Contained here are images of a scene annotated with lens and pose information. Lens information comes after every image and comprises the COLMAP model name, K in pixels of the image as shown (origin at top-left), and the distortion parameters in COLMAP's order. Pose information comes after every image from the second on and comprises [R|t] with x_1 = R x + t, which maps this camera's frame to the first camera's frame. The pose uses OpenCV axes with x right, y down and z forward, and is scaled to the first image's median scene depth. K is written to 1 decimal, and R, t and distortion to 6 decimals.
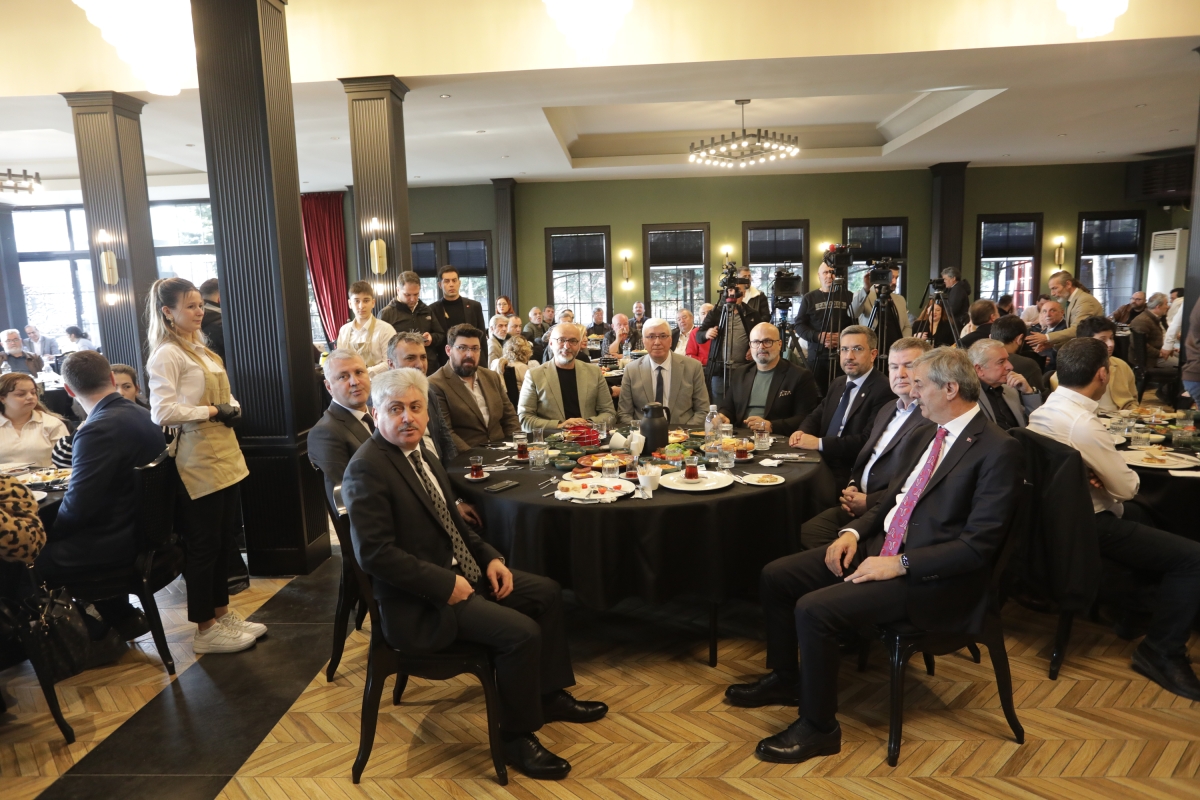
lens RADIAL K [[769.1, 0, 594.4], [0, 769.1, 404.1], [0, 0, 1]] dist [-0.039441, 0.028291]
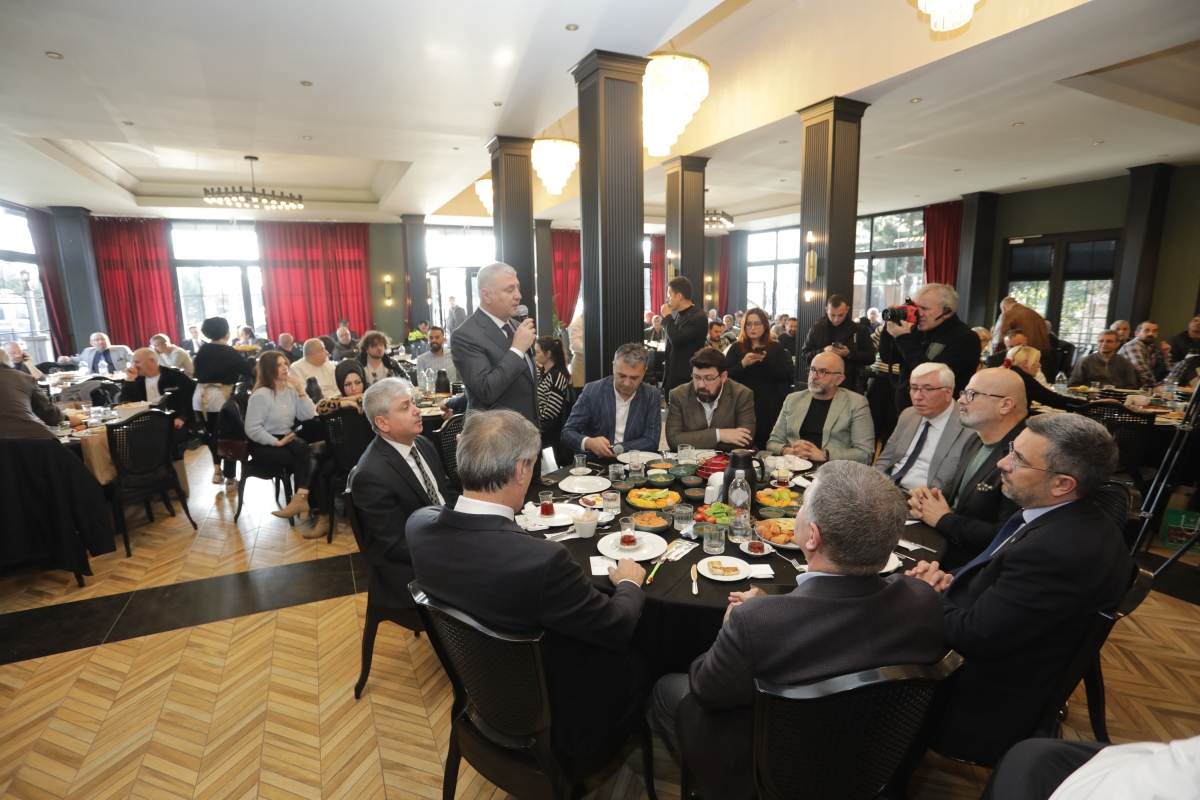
lens RADIAL K [[583.2, 0, 595.5], [0, 583.2, 403.9], [0, 0, 1]] dist [-0.051293, 0.002649]
pose [[0.476216, 0.183191, -0.860035, 0.195140], [-0.127903, 0.982087, 0.138367, -0.043948], [0.869977, 0.044109, 0.491116, 0.194313]]
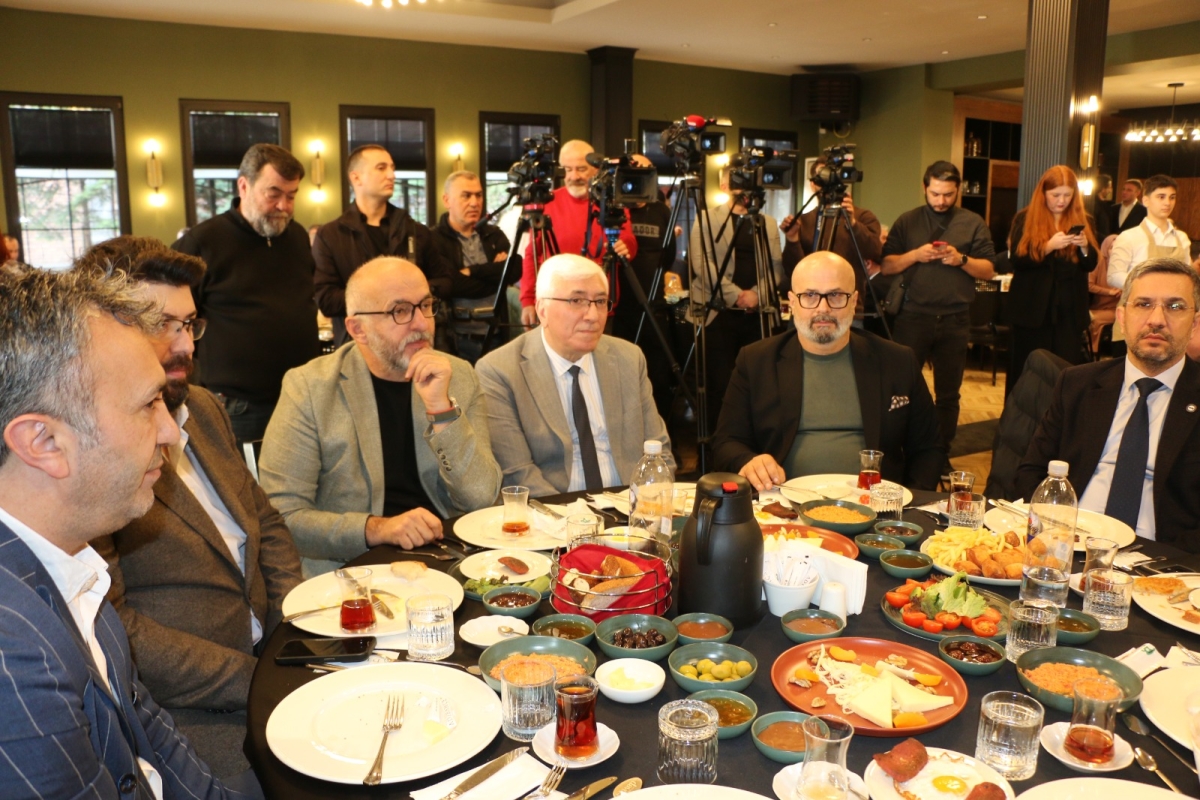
lens RADIAL K [[965.9, 0, 580.3], [0, 965.9, 414.0], [0, 0, 1]] dist [-0.120242, 0.075973]
pose [[0.845185, -0.075641, 0.529095, -0.091134], [0.048980, 0.996731, 0.064254, -0.022401], [-0.532225, -0.028391, 0.846127, 0.241024]]
